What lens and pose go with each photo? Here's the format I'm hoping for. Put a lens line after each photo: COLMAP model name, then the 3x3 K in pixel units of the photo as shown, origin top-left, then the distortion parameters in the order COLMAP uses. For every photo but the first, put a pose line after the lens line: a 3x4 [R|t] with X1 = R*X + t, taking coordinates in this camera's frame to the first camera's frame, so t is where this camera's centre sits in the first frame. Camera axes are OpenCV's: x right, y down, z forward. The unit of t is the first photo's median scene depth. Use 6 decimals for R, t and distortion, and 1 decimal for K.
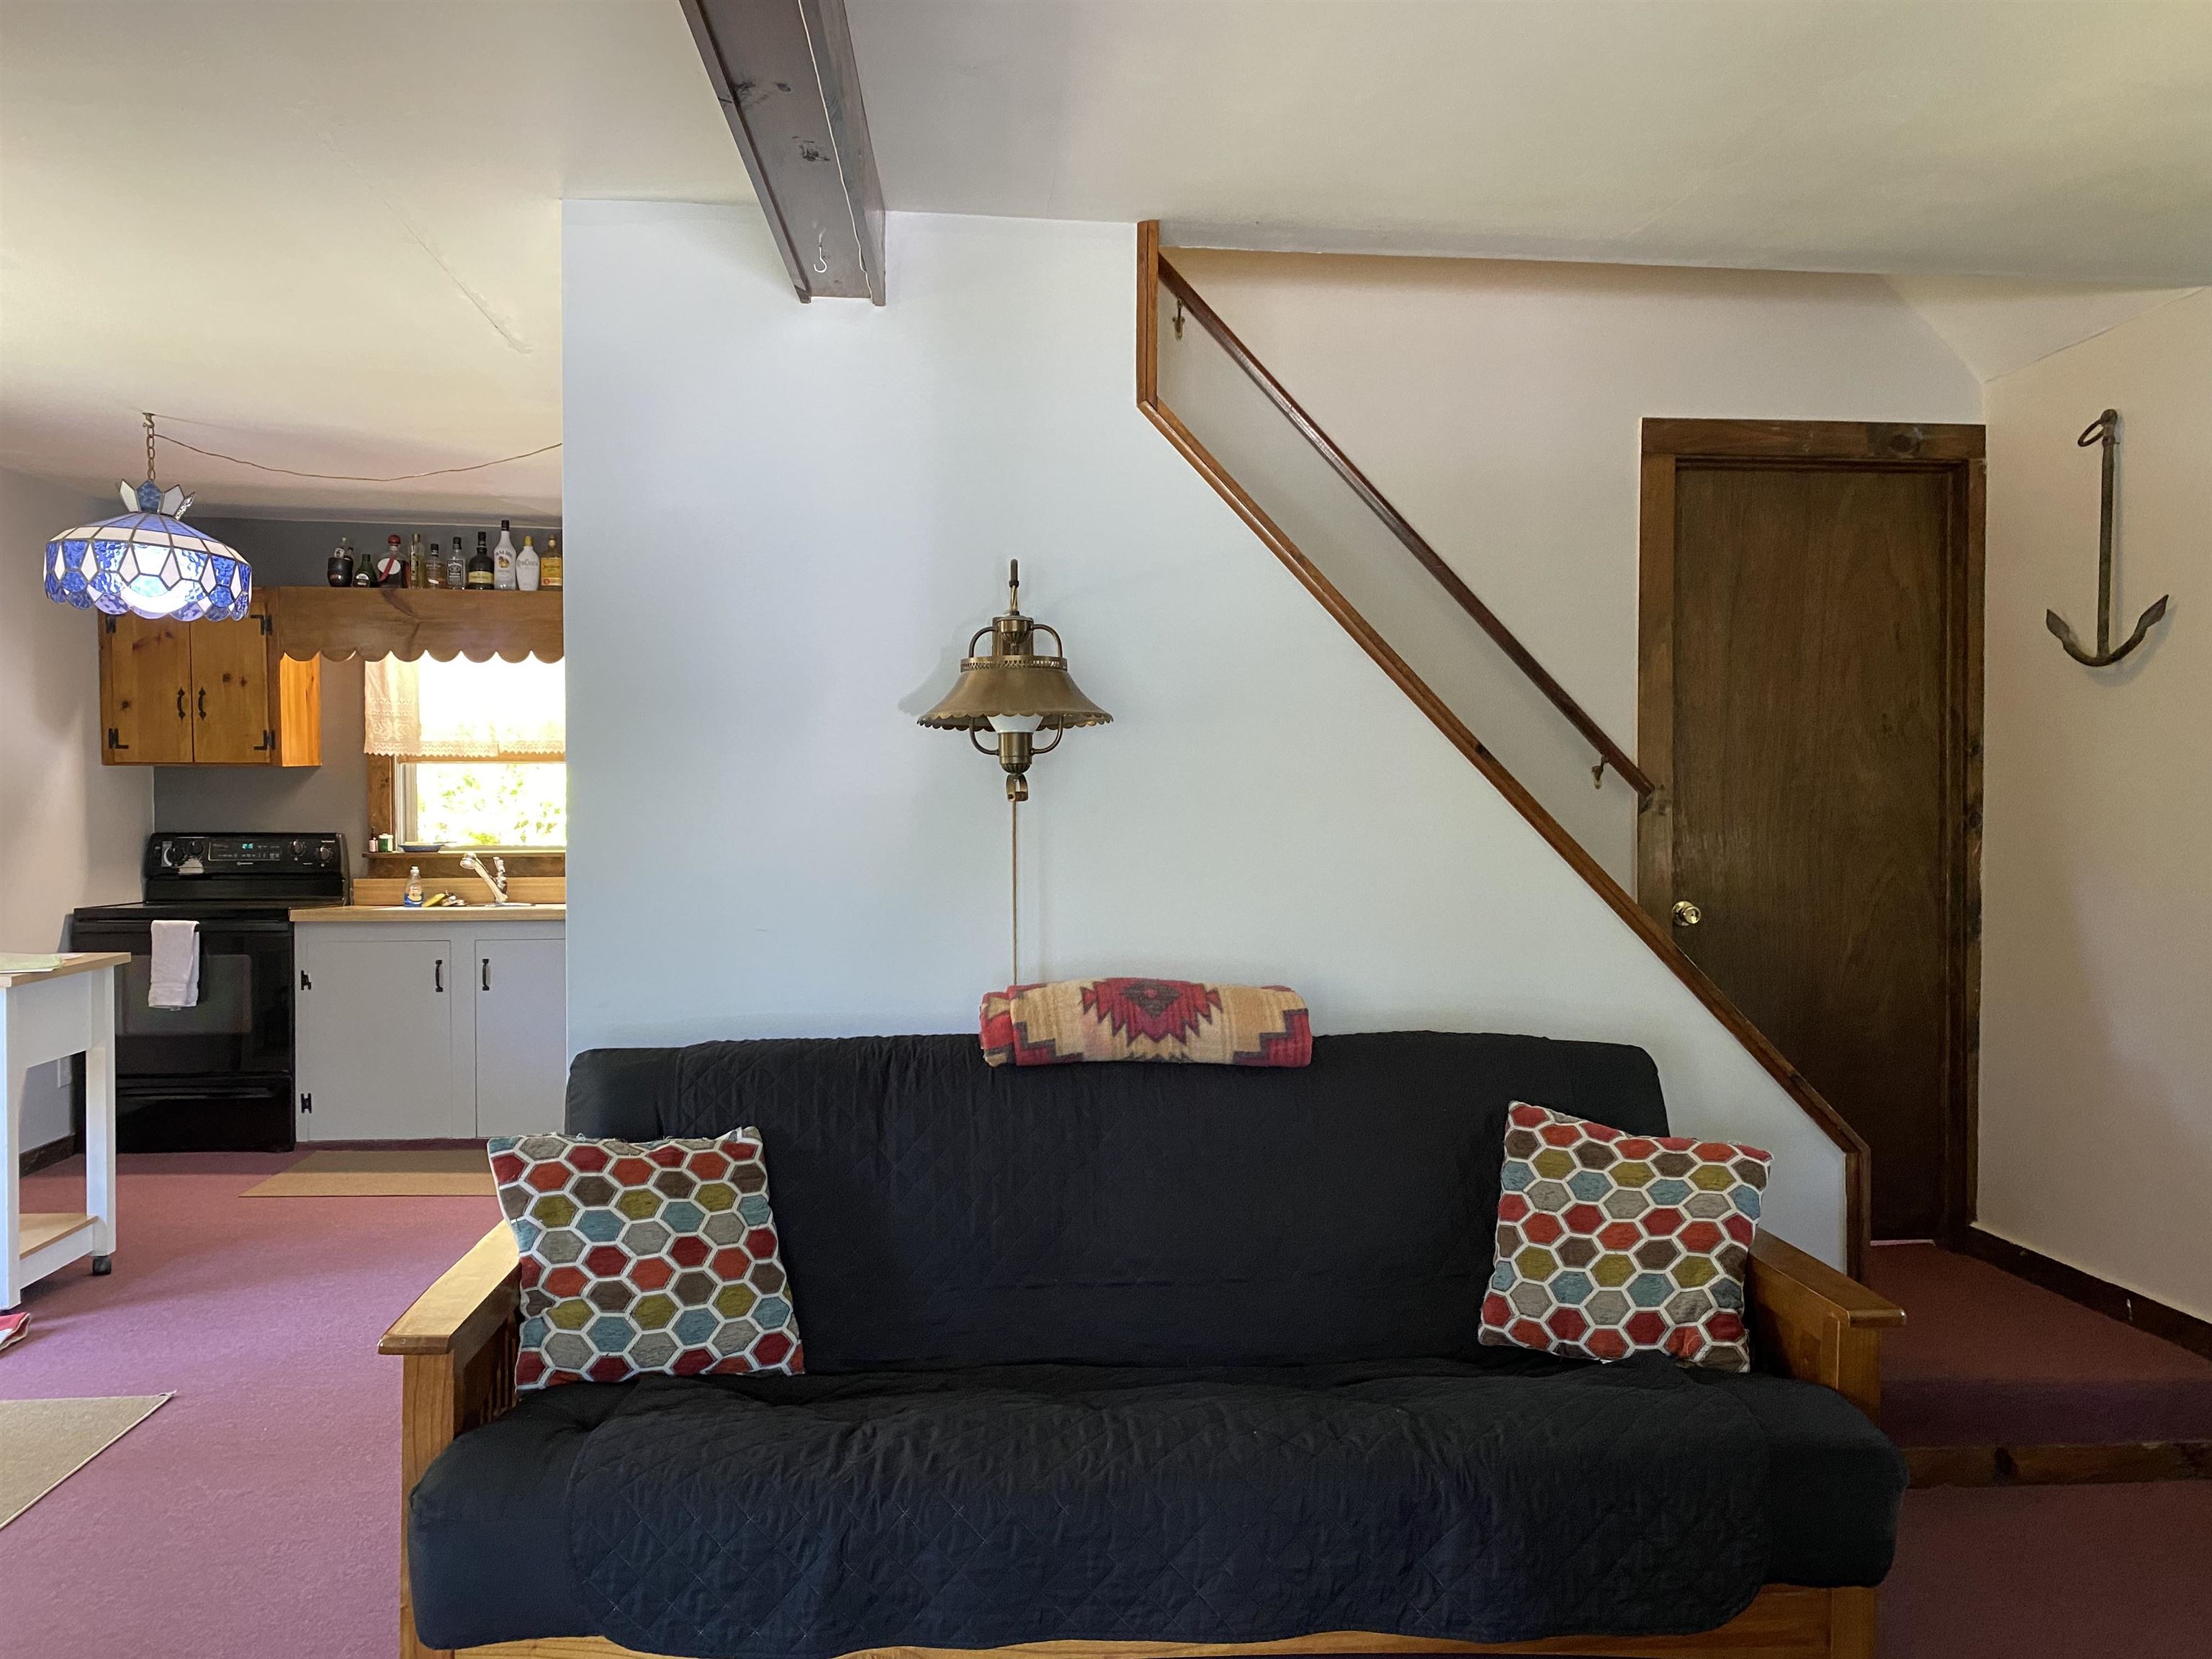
lens RADIAL K [[1682.4, 0, 1115.8], [0, 1682.4, 811.5], [0, 0, 1]] dist [0.028435, -0.009360]
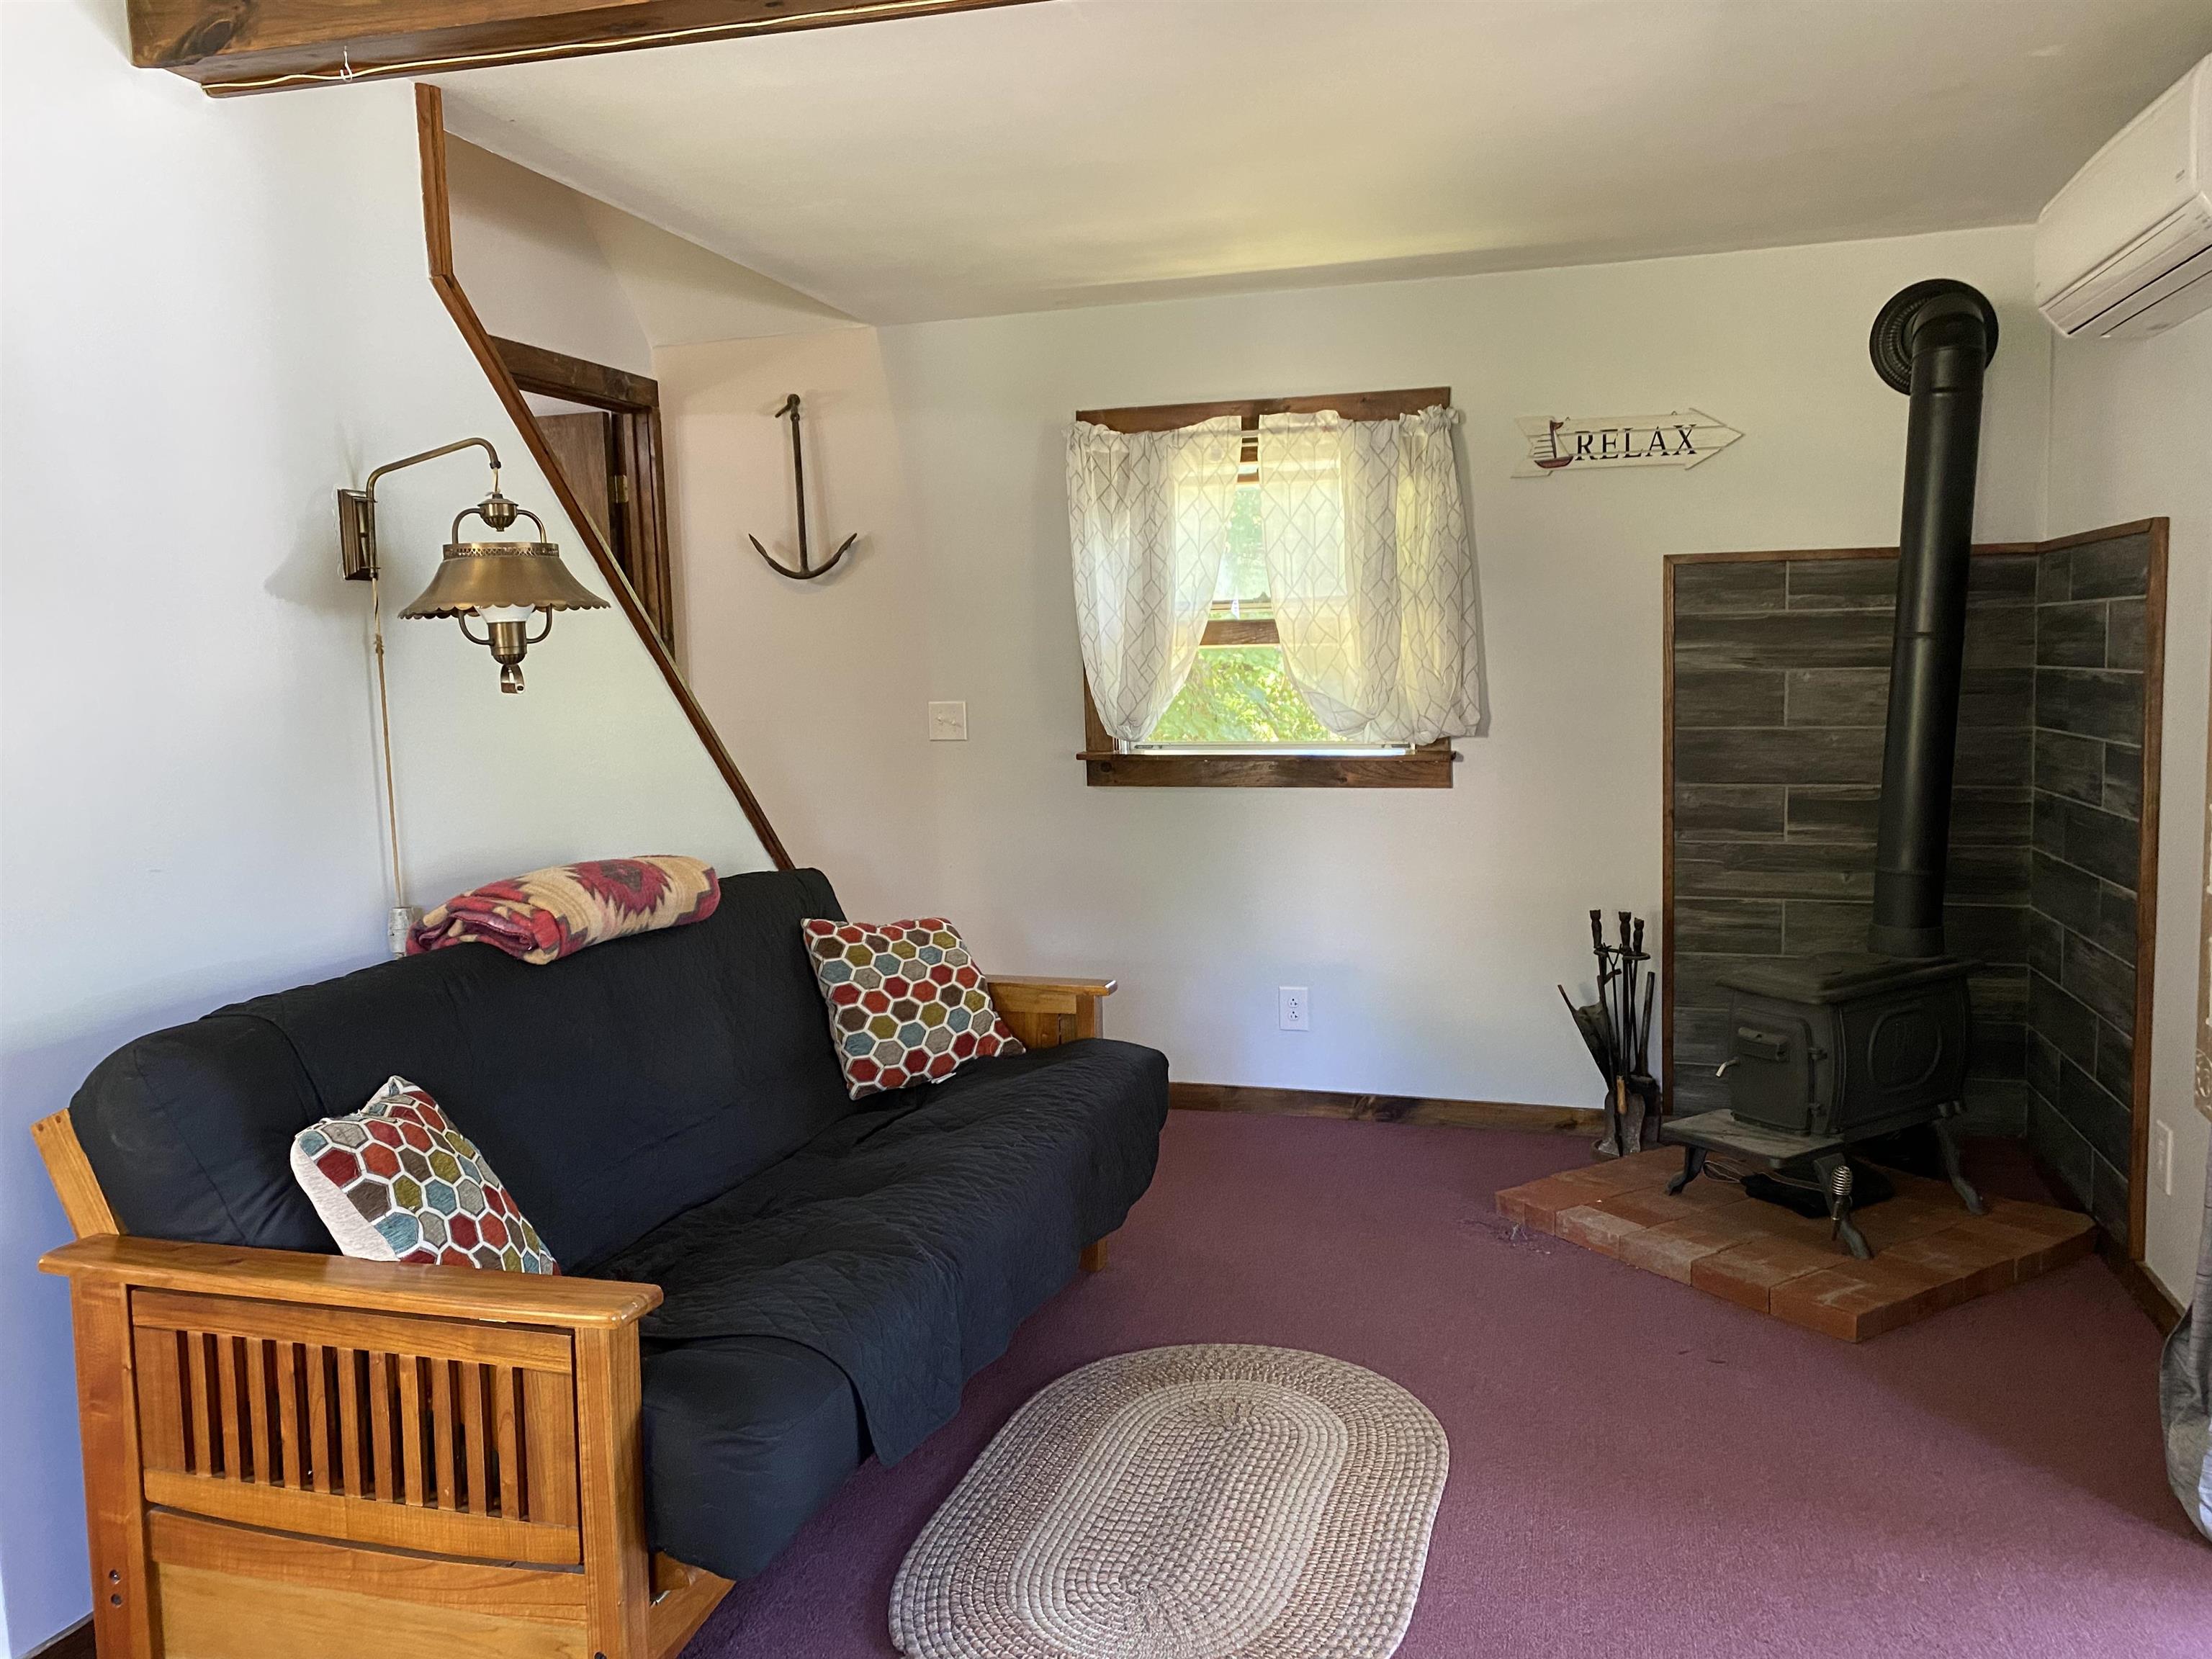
lens RADIAL K [[1682.4, 0, 1111.2], [0, 1682.4, 835.7], [0, 0, 1]] dist [0.028435, -0.009360]
pose [[0.359583, -0.111506, 0.926427, -0.845116], [0.038082, 0.993761, 0.104829, -0.013692], [-0.932336, -0.002415, 0.361586, 0.331891]]
